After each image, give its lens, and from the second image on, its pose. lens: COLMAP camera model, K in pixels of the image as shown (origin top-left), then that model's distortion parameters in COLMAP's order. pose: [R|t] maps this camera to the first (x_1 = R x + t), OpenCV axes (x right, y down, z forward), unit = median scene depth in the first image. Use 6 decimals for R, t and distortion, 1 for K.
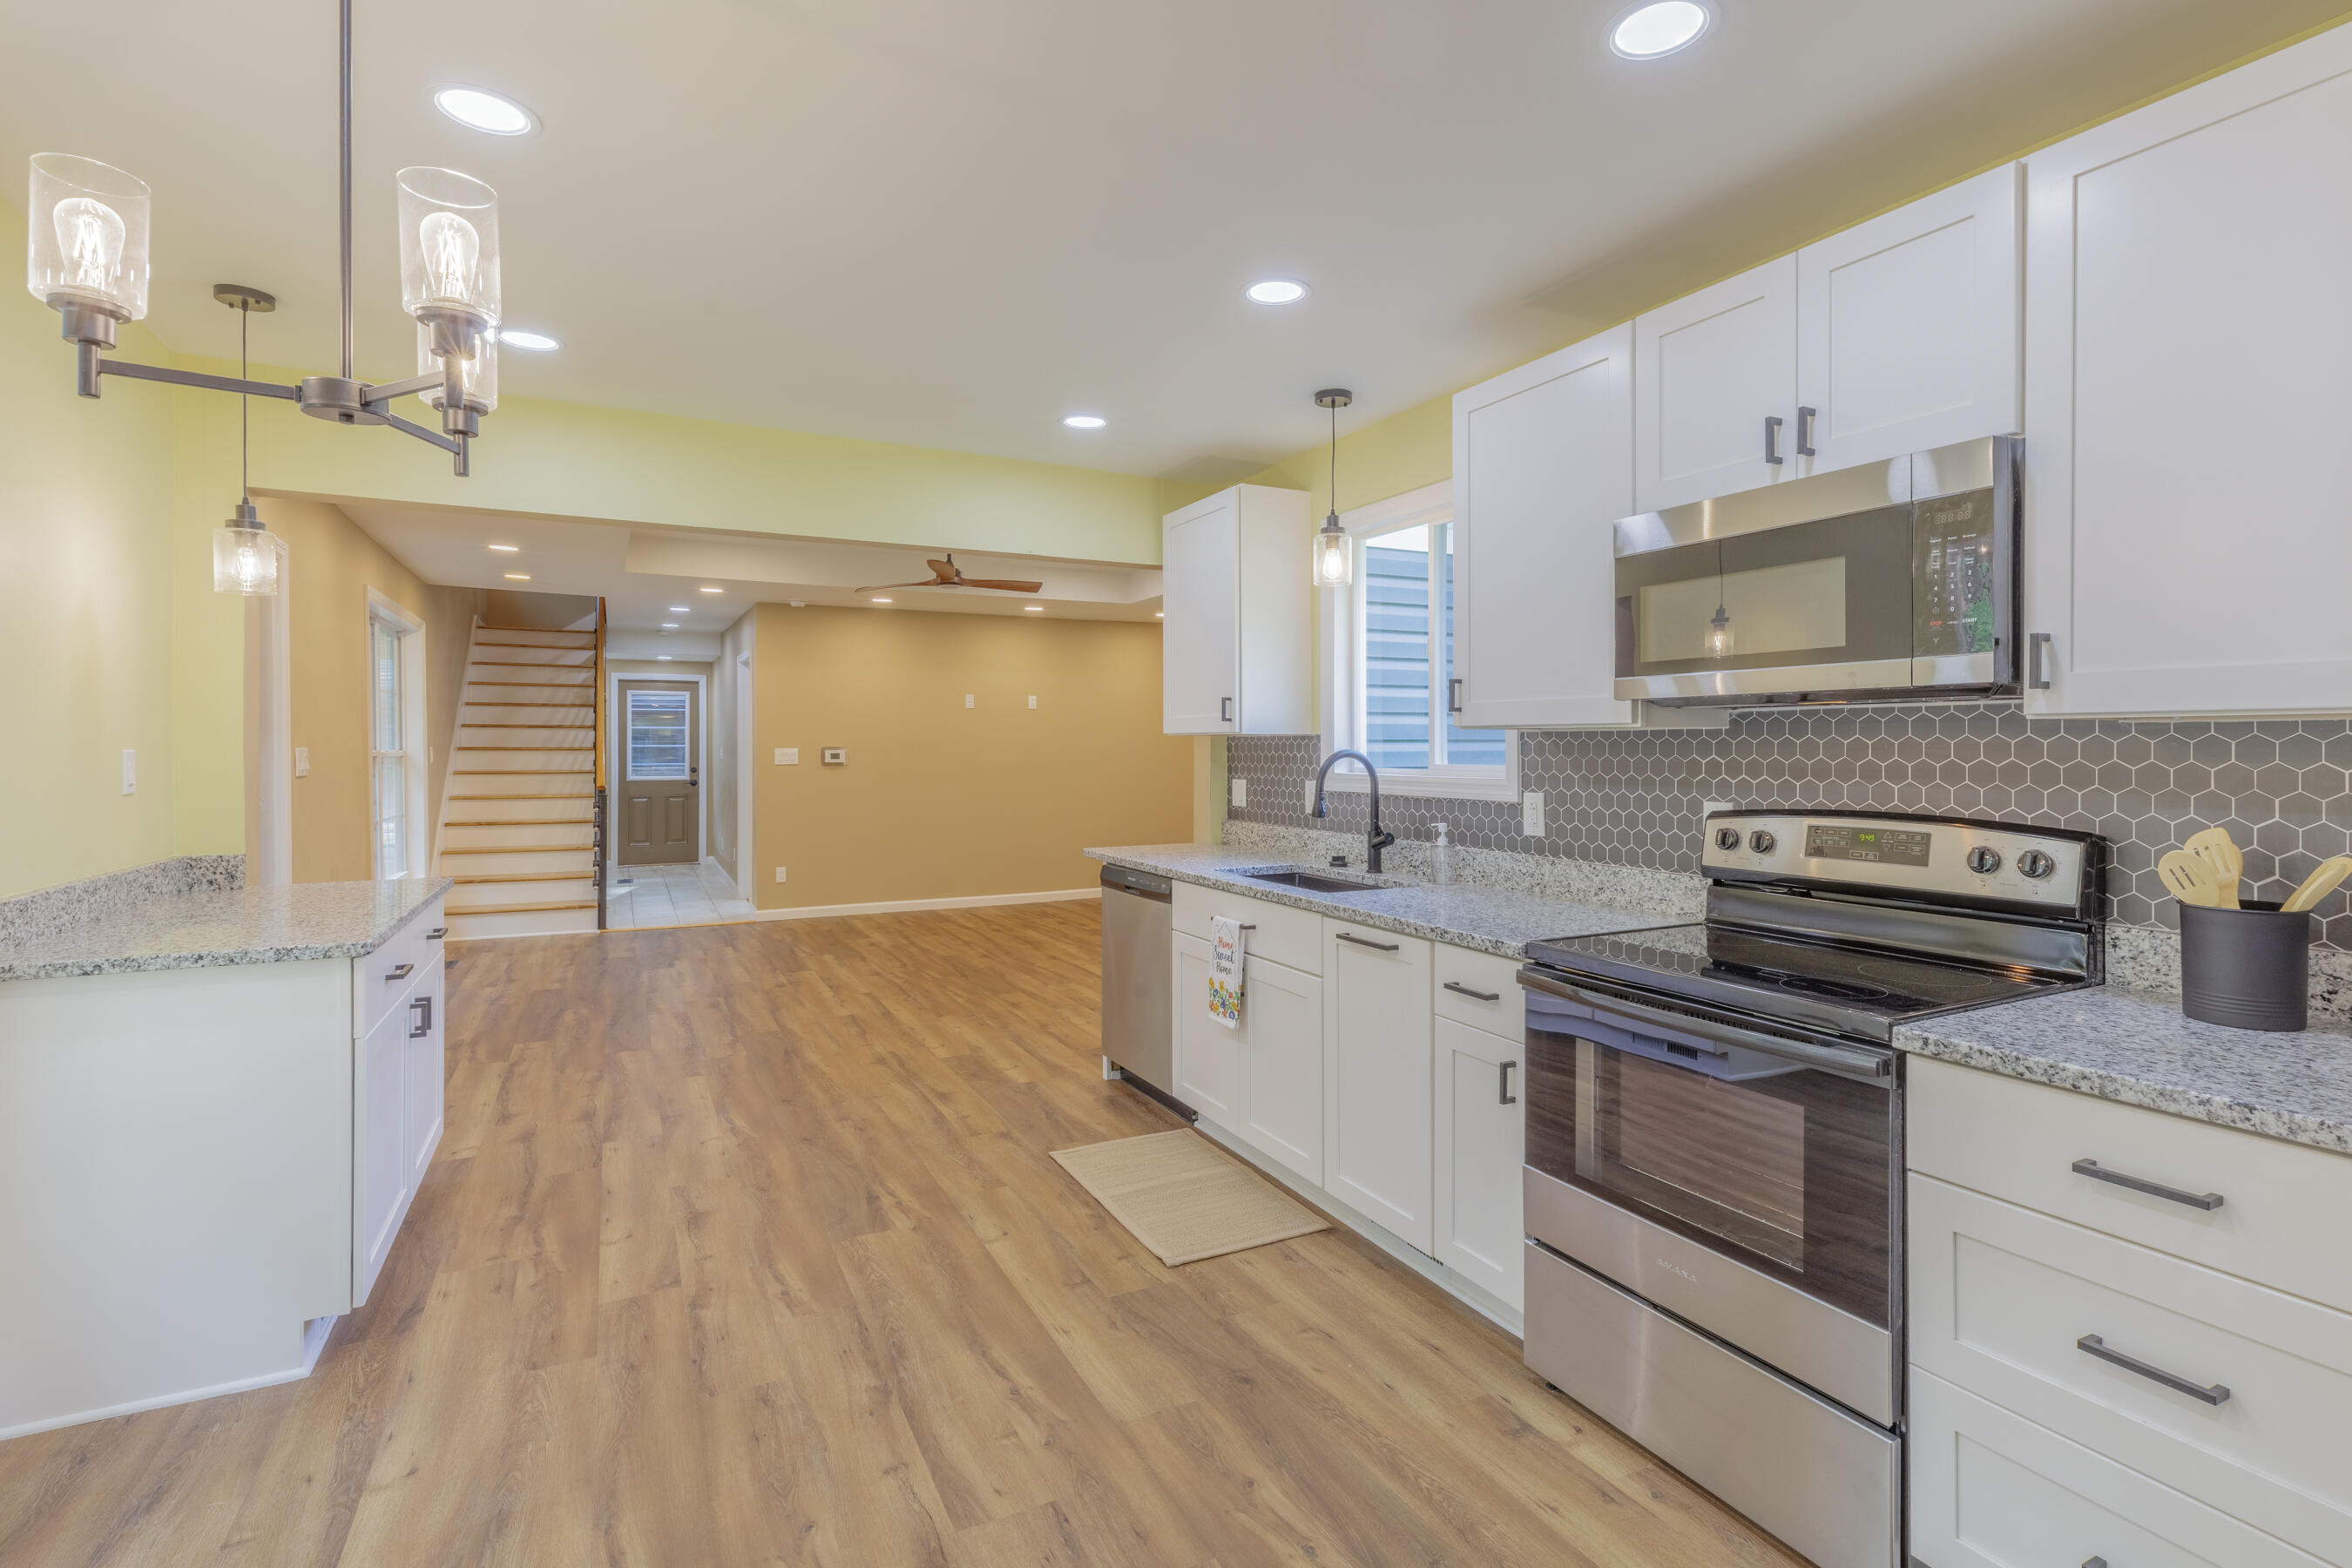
lens RADIAL K [[1076.8, 0, 1174.6], [0, 1076.8, 774.0], [0, 0, 1]] dist [0.001692, 0.000379]
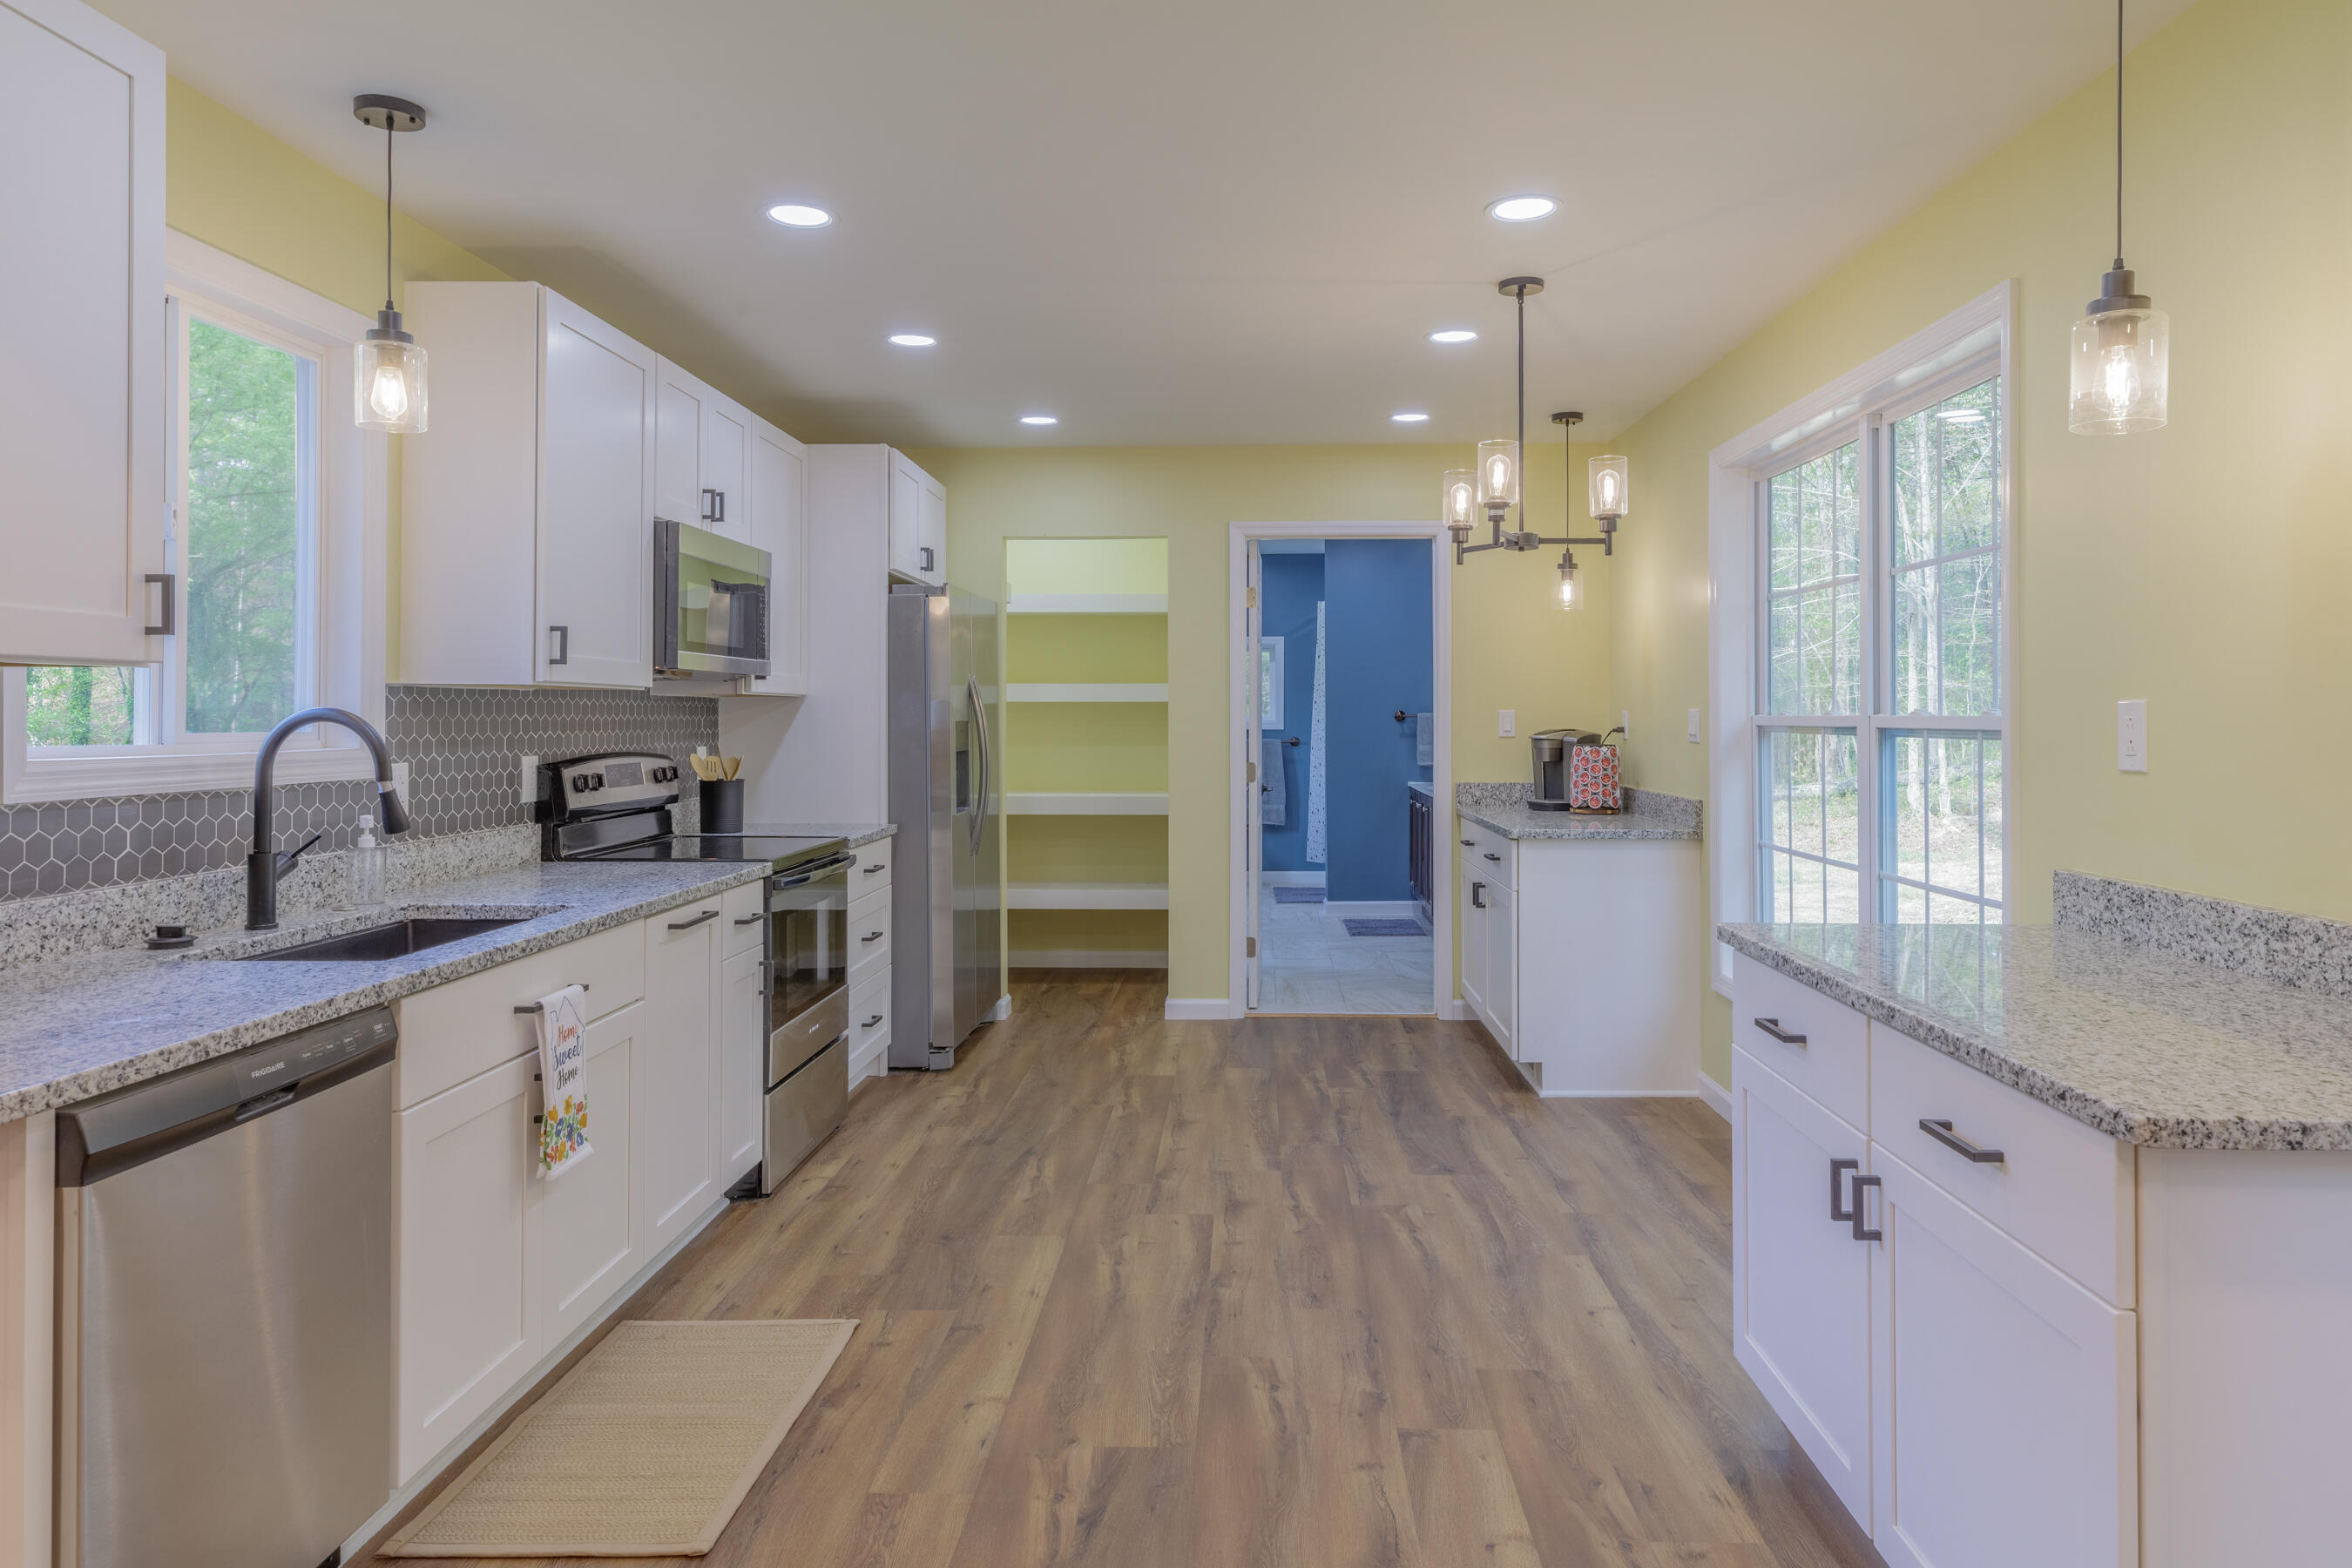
lens RADIAL K [[1458.6, 0, 1237.6], [0, 1458.6, 712.3], [0, 0, 1]] dist [0.008513, -0.004419]
pose [[-0.882316, 0.001420, 0.470656, -0.784030], [0.012902, 0.999693, 0.021171, -0.037909], [-0.470481, 0.024752, -0.882063, 1.809359]]
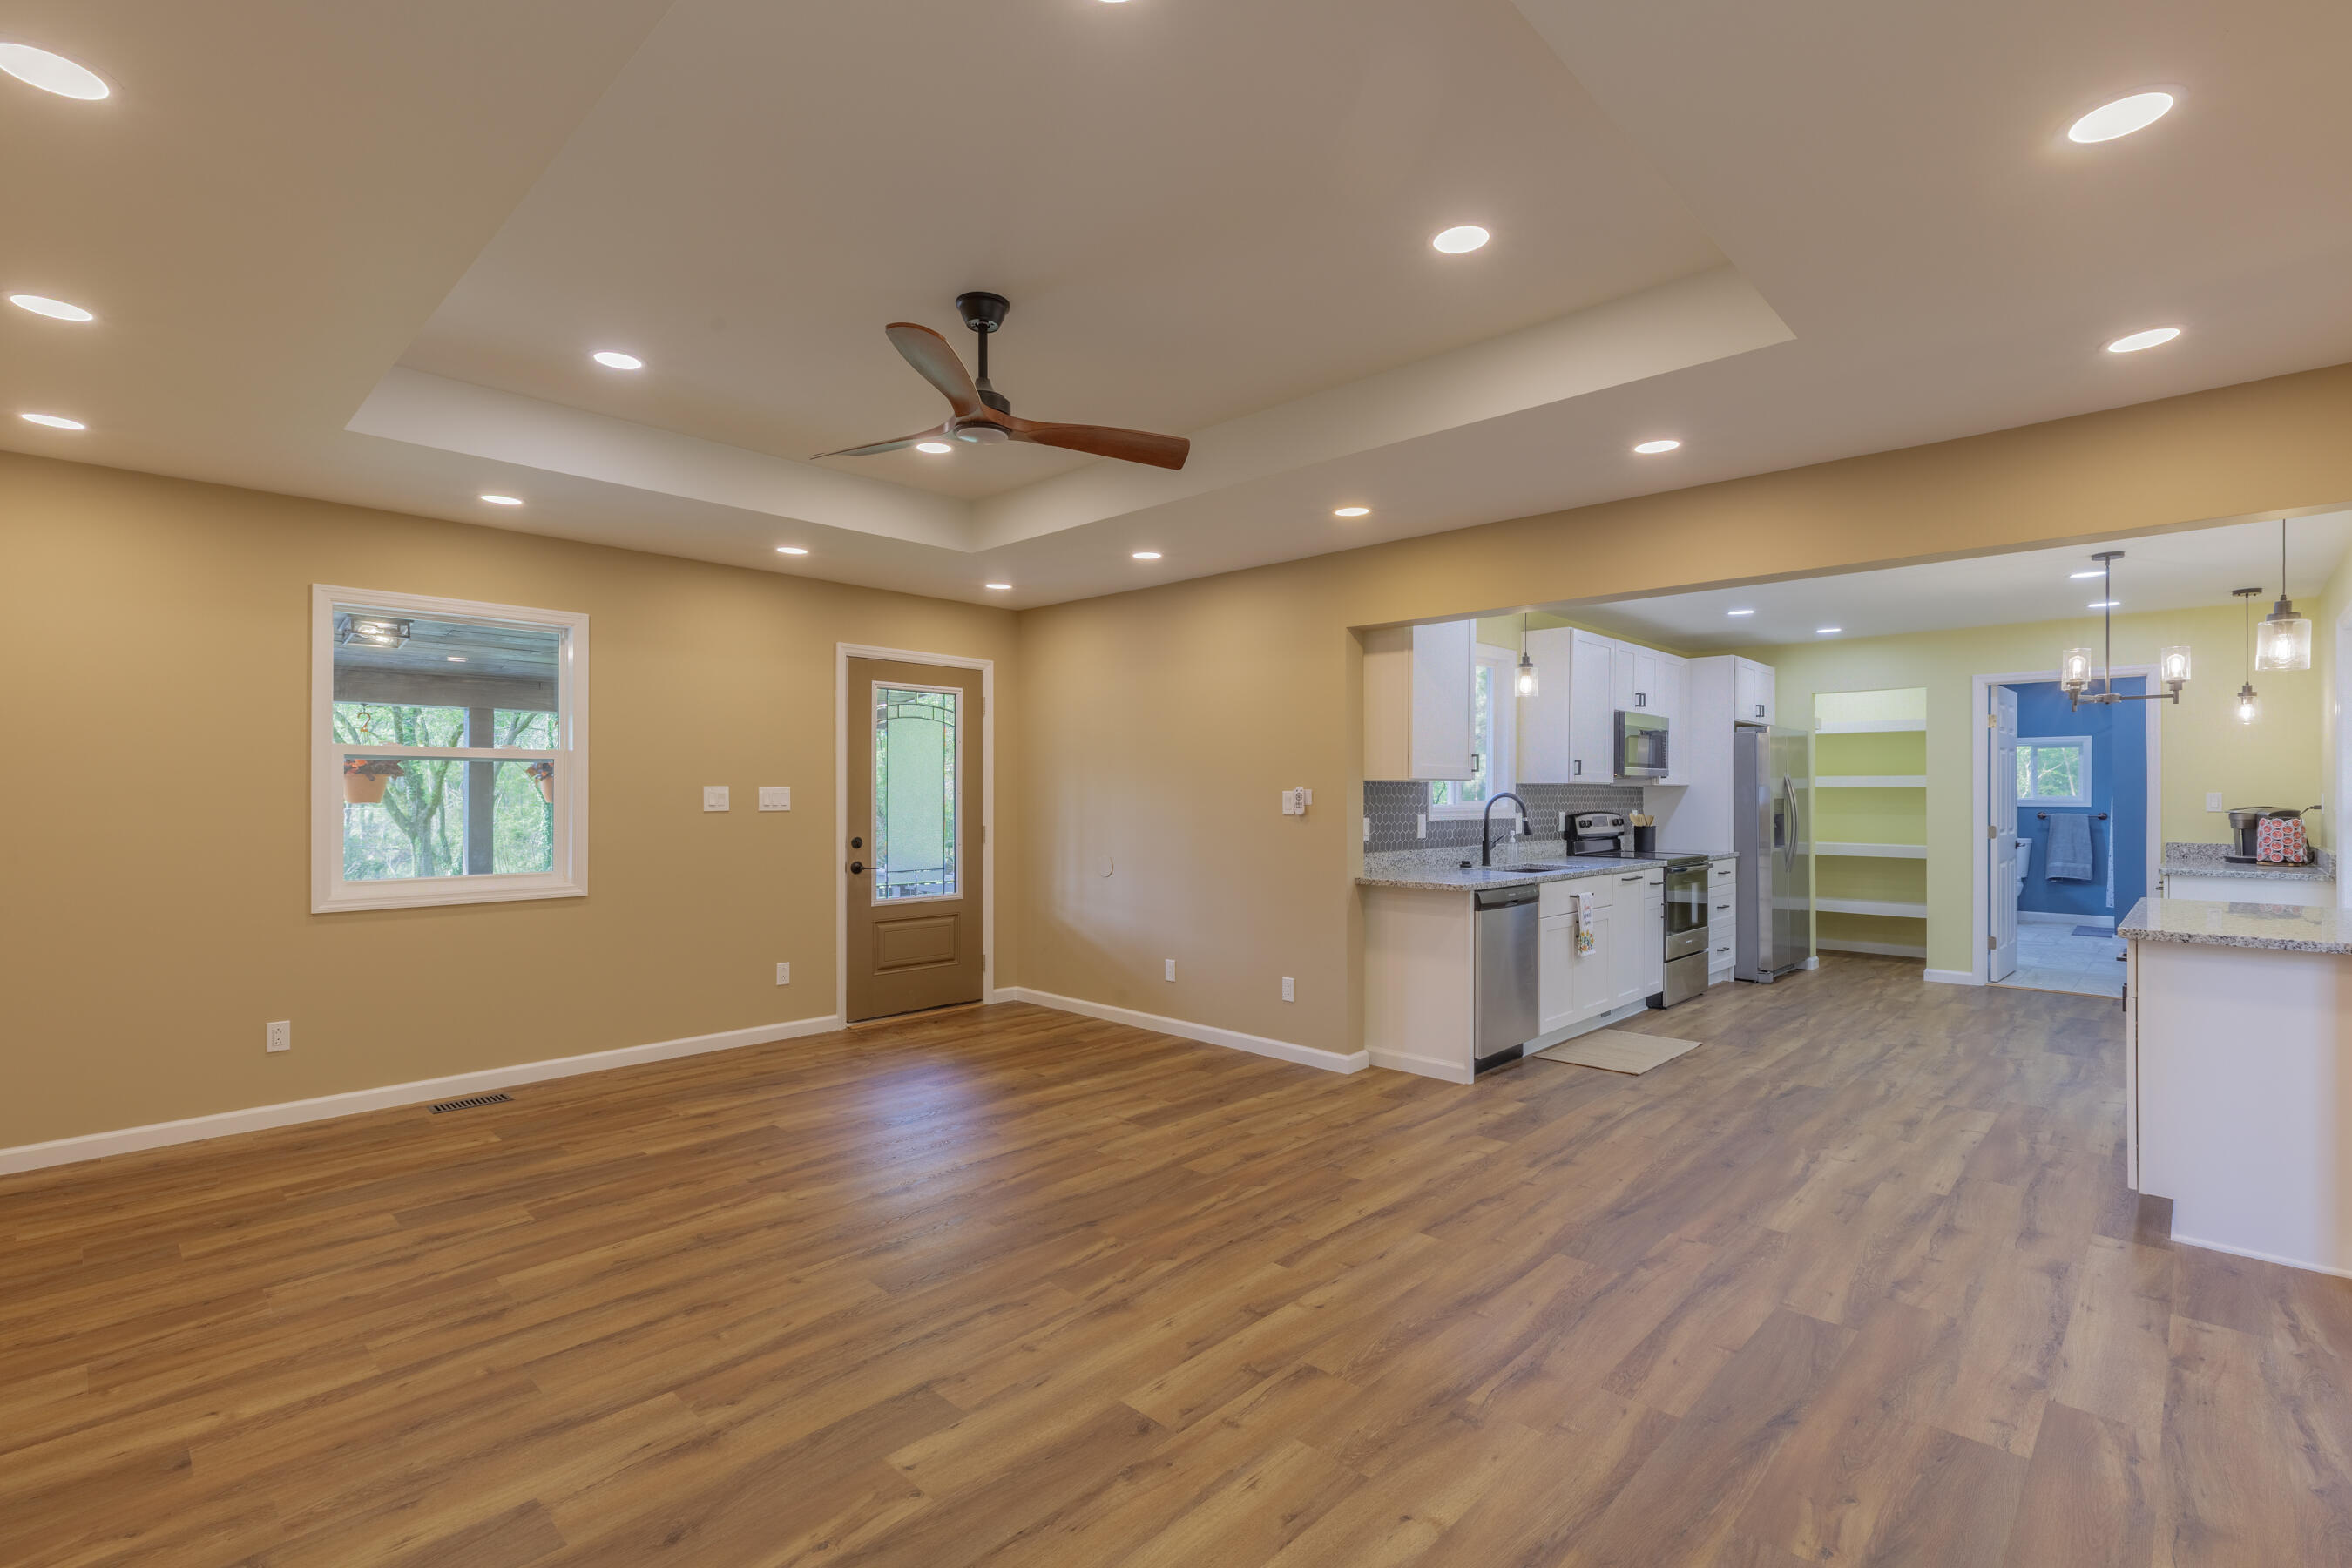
lens RADIAL K [[1076.8, 0, 1158.8], [0, 1076.8, 789.8], [0, 0, 1]] dist [0.001692, 0.000379]
pose [[-0.310119, 0.002679, 0.950694, -1.599067], [0.023104, 0.999722, 0.004719, -0.059482], [-0.950417, 0.023429, -0.310094, 2.546506]]
